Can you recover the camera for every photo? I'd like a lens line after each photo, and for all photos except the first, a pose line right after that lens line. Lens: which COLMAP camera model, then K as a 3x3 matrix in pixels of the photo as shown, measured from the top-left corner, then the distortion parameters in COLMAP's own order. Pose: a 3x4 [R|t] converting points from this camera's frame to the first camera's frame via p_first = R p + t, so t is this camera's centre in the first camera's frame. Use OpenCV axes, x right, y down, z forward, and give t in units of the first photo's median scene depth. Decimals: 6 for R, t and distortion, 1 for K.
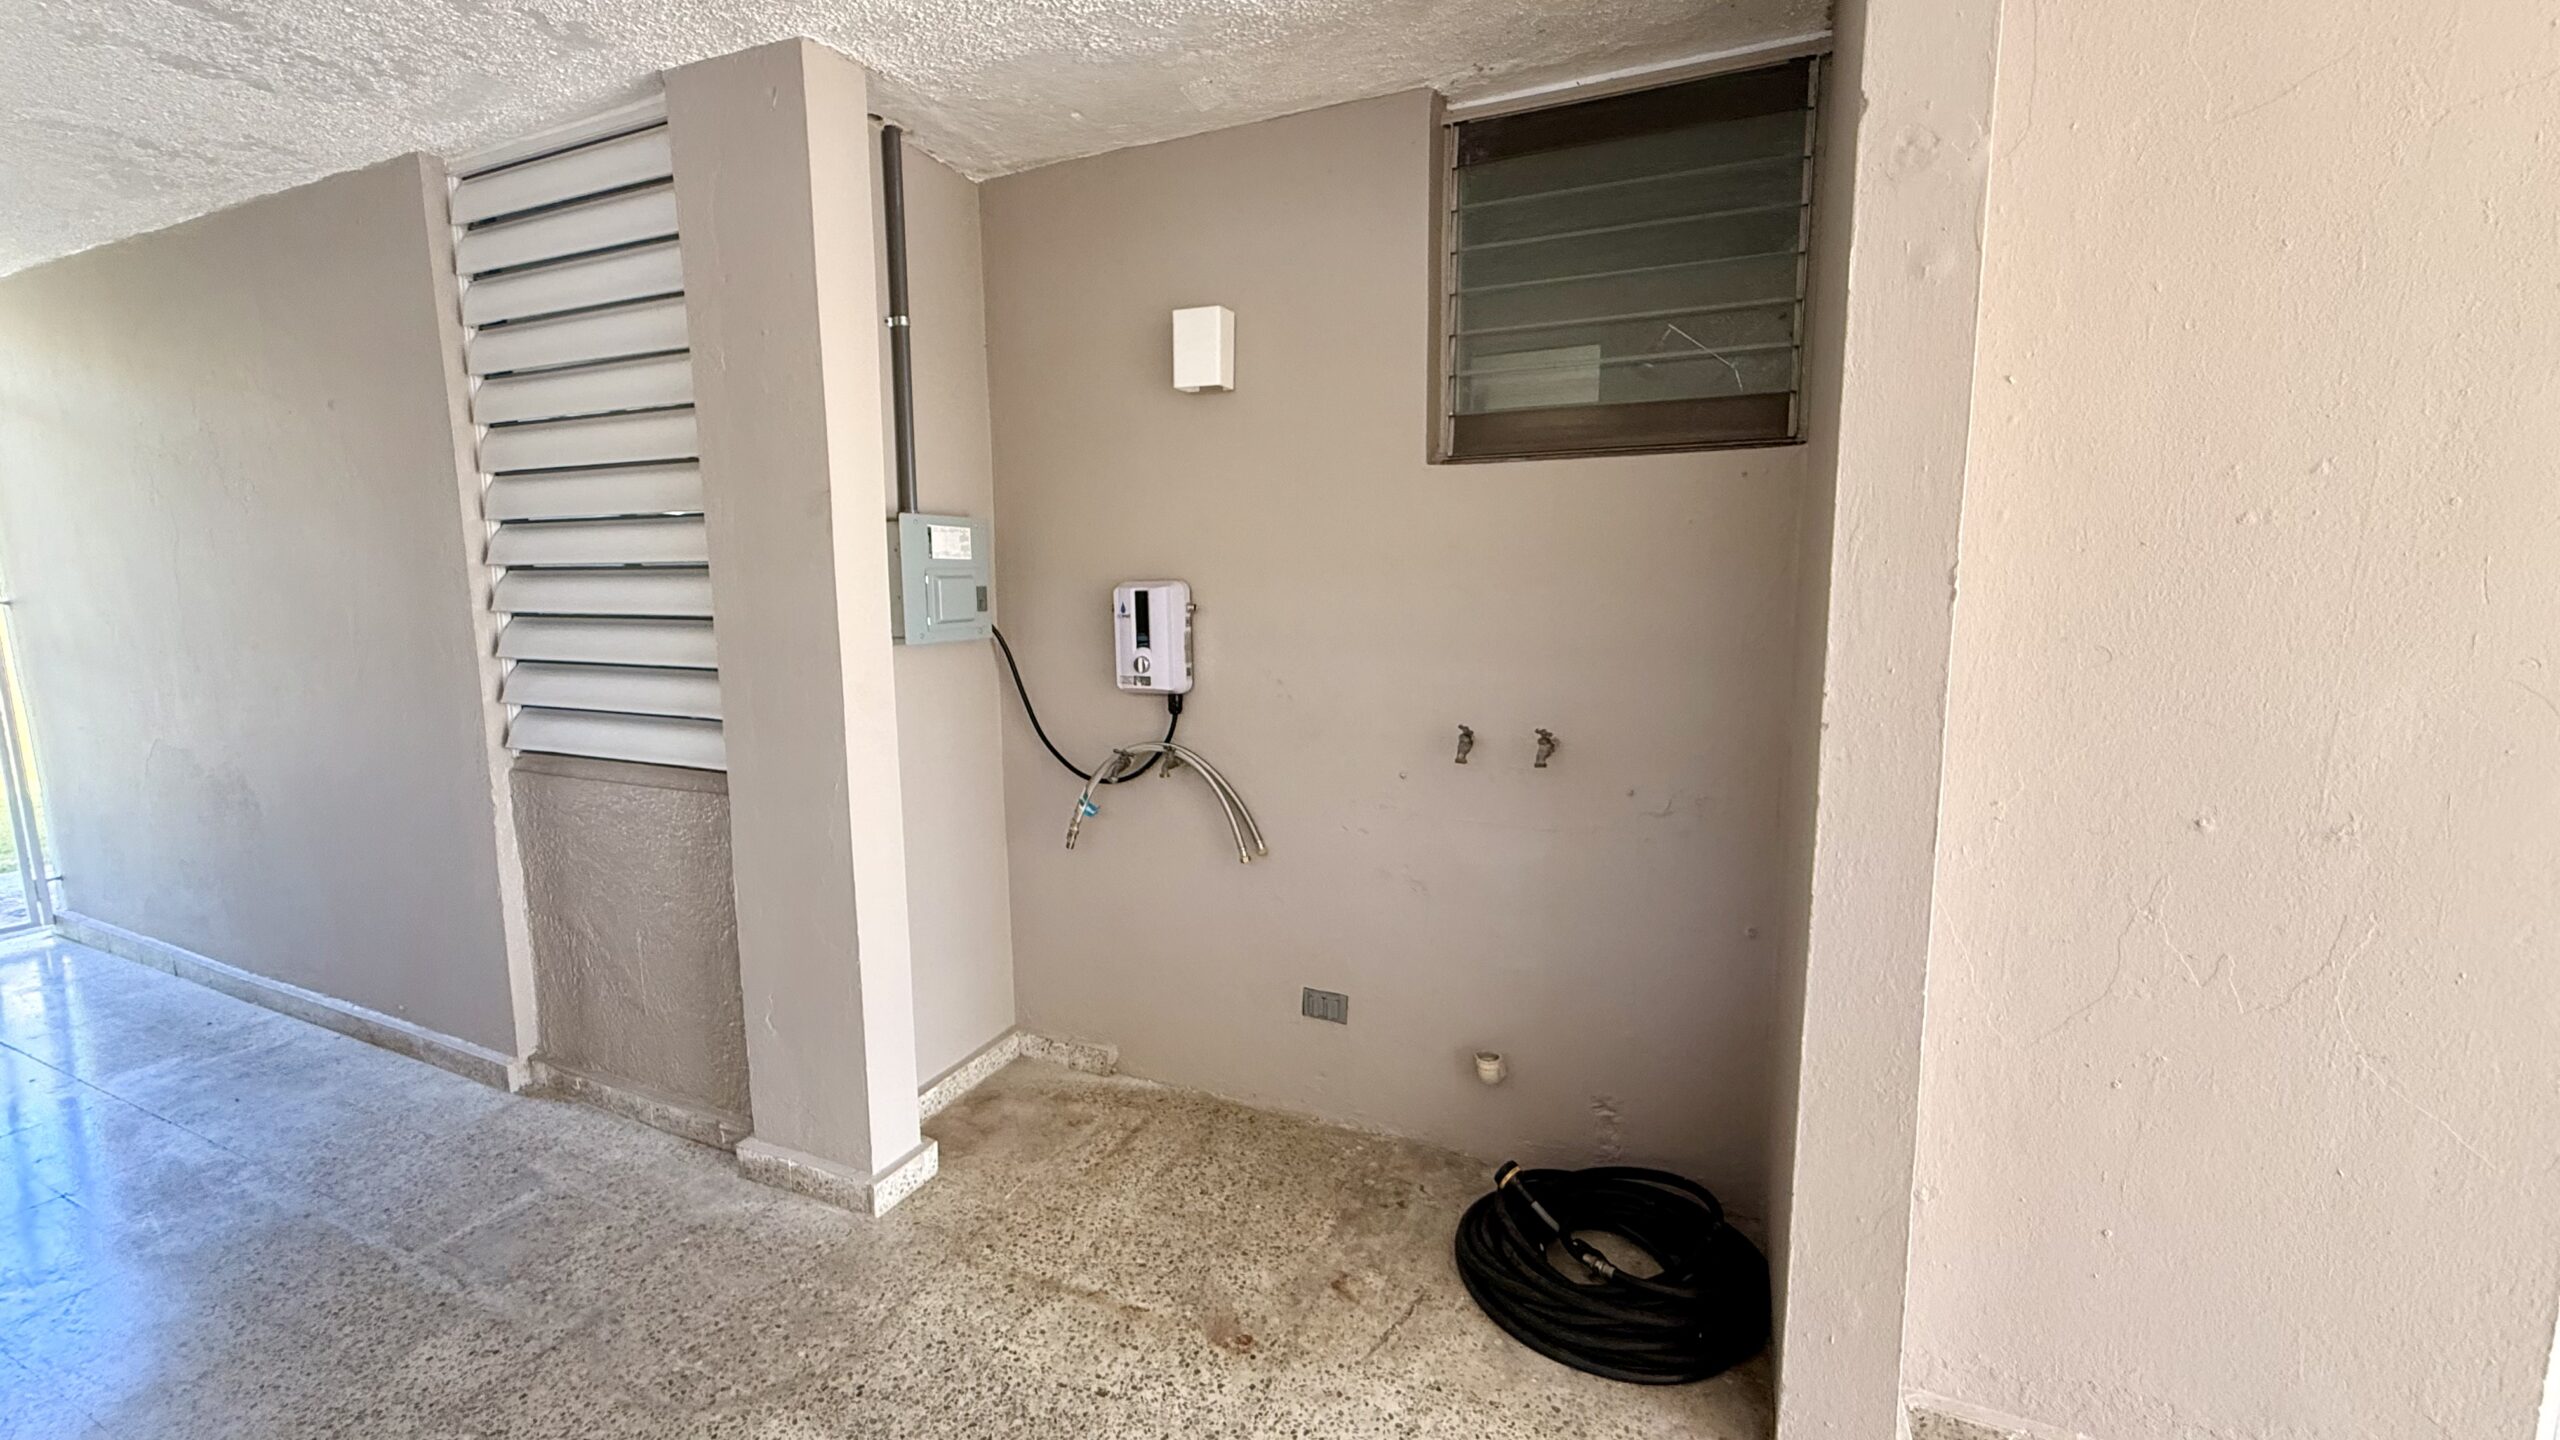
lens RADIAL K [[1020.9, 0, 1275.7], [0, 1020.9, 711.9], [0, 0, 1]] dist [0.002663, -0.000020]
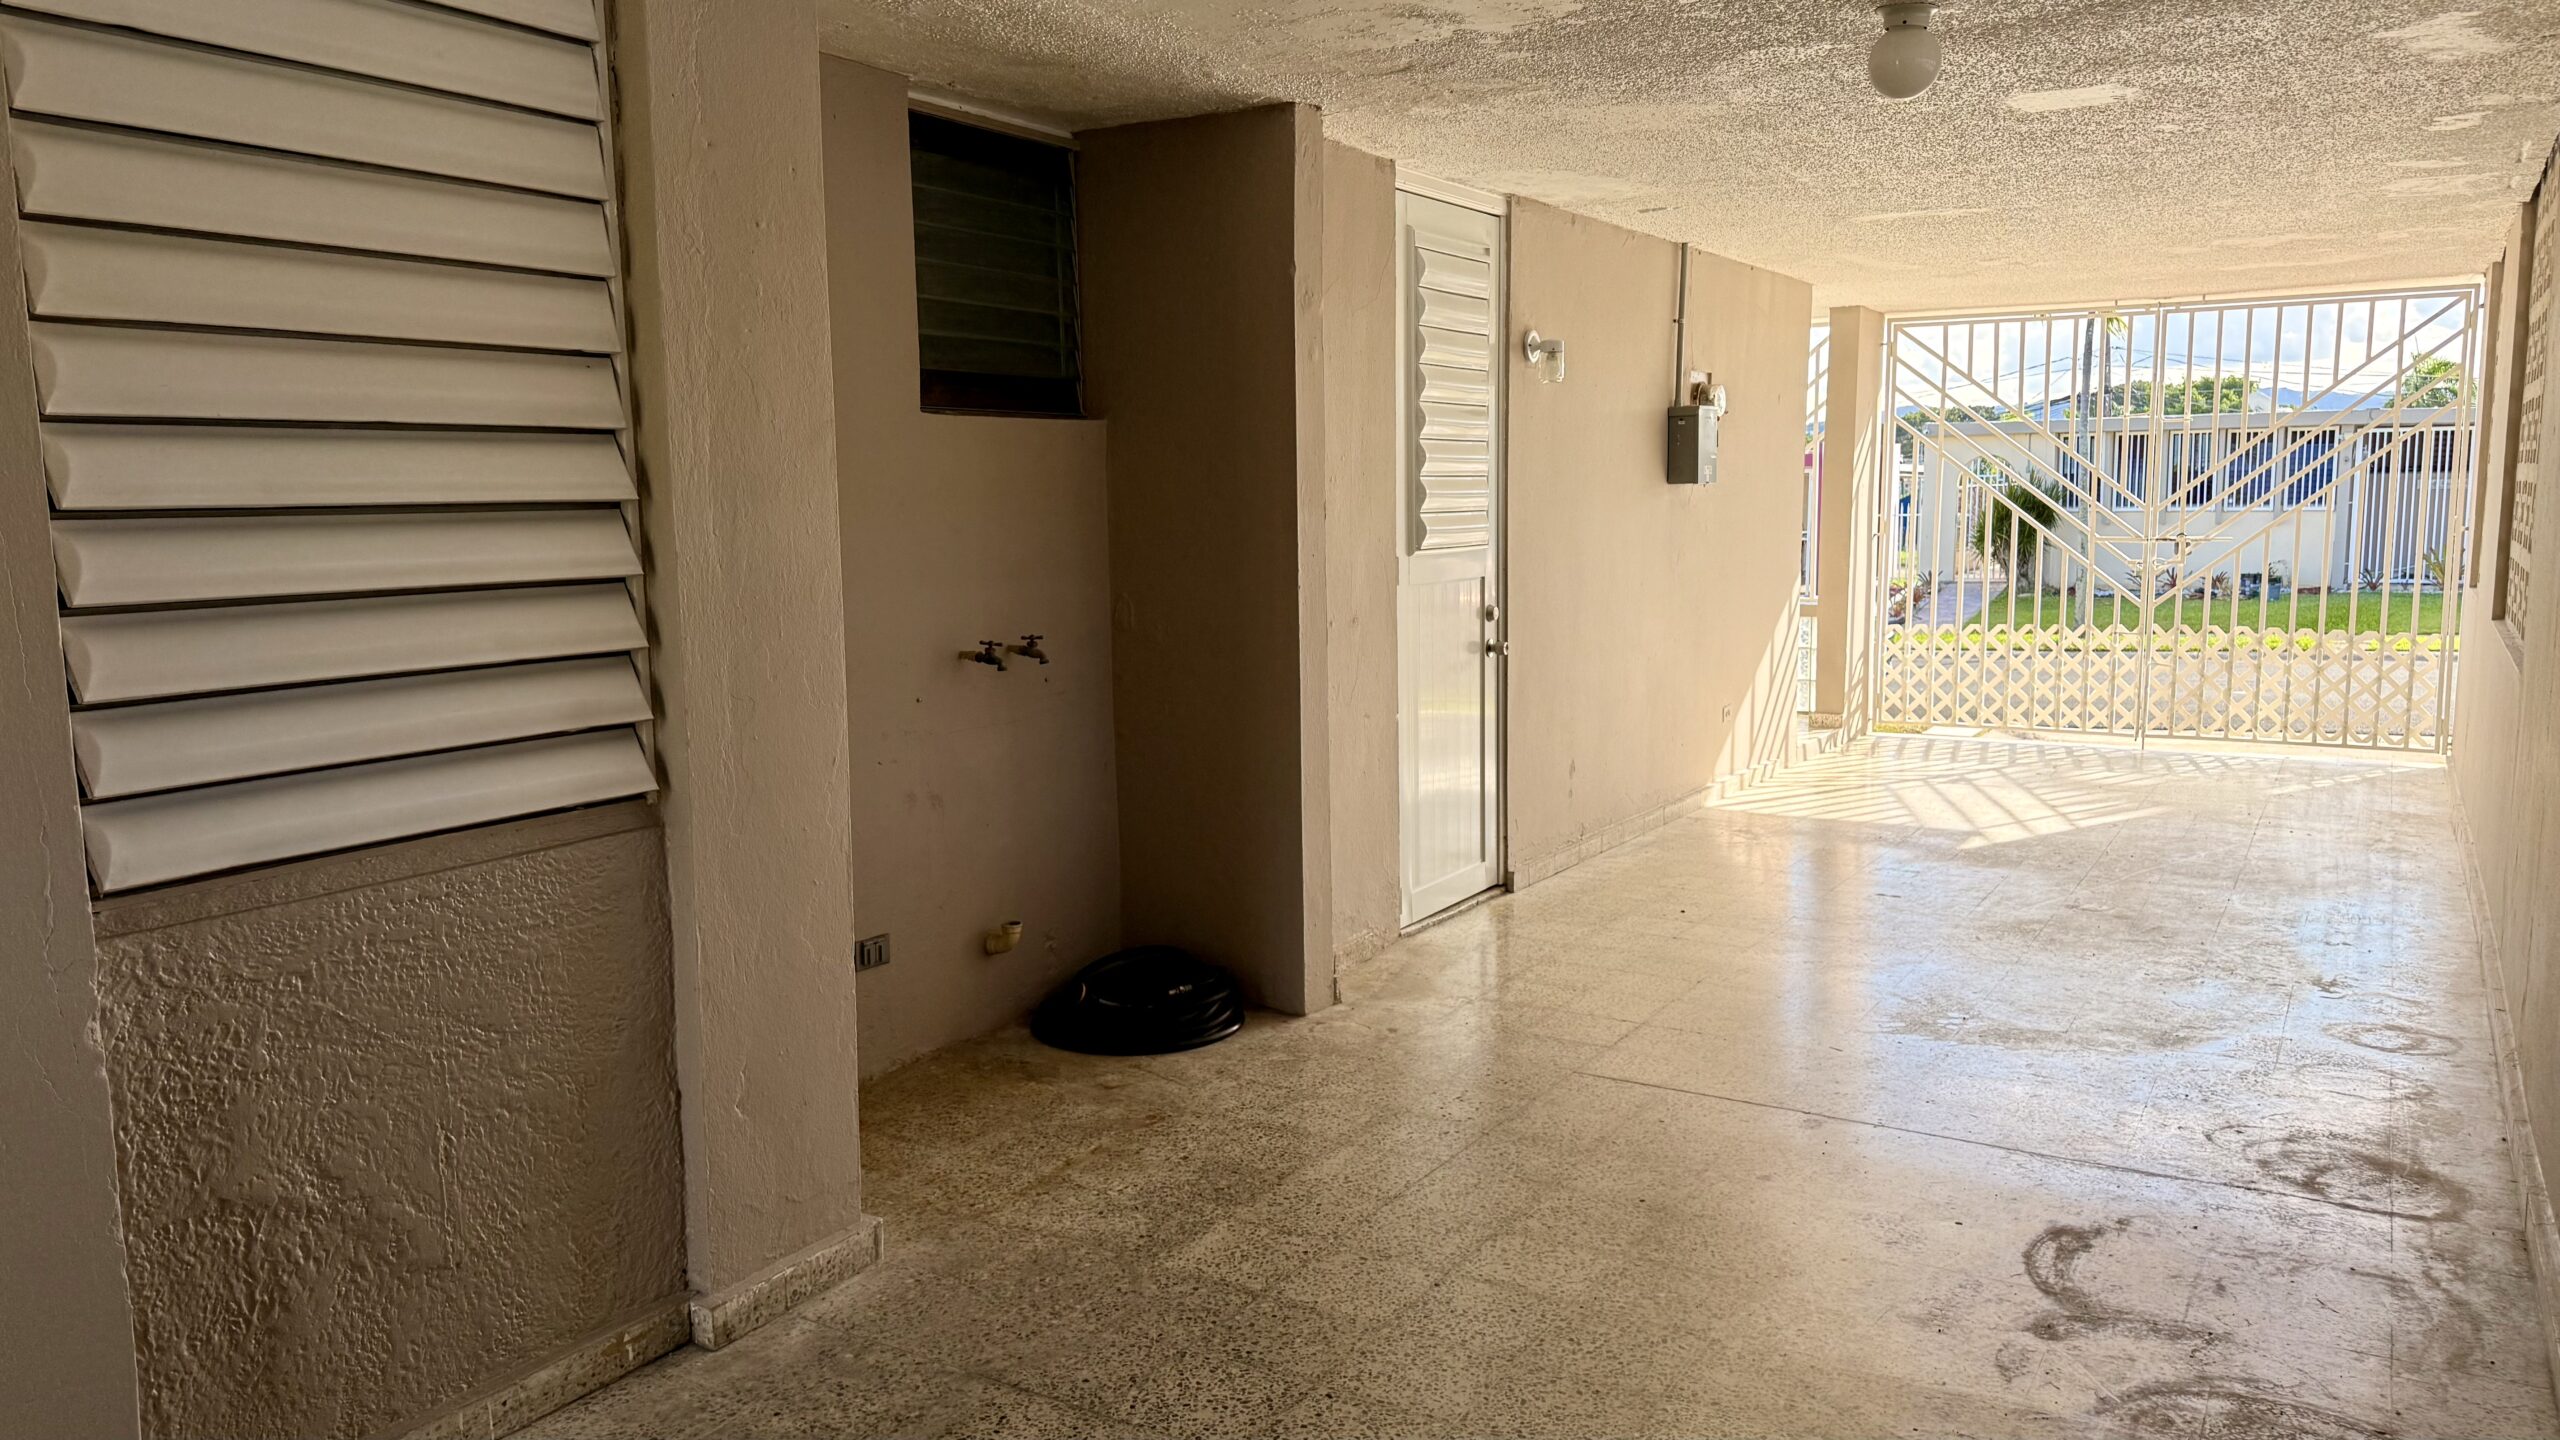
lens RADIAL K [[1771.5, 0, 1275.7], [0, 1771.5, 721.7], [0, 0, 1]] dist [0.000702, -0.000047]
pose [[0.120960, -0.124560, 0.984811, -1.726425], [0.140039, 0.984315, 0.107297, -0.063009], [-0.982730, 0.124934, 0.136506, 0.404522]]
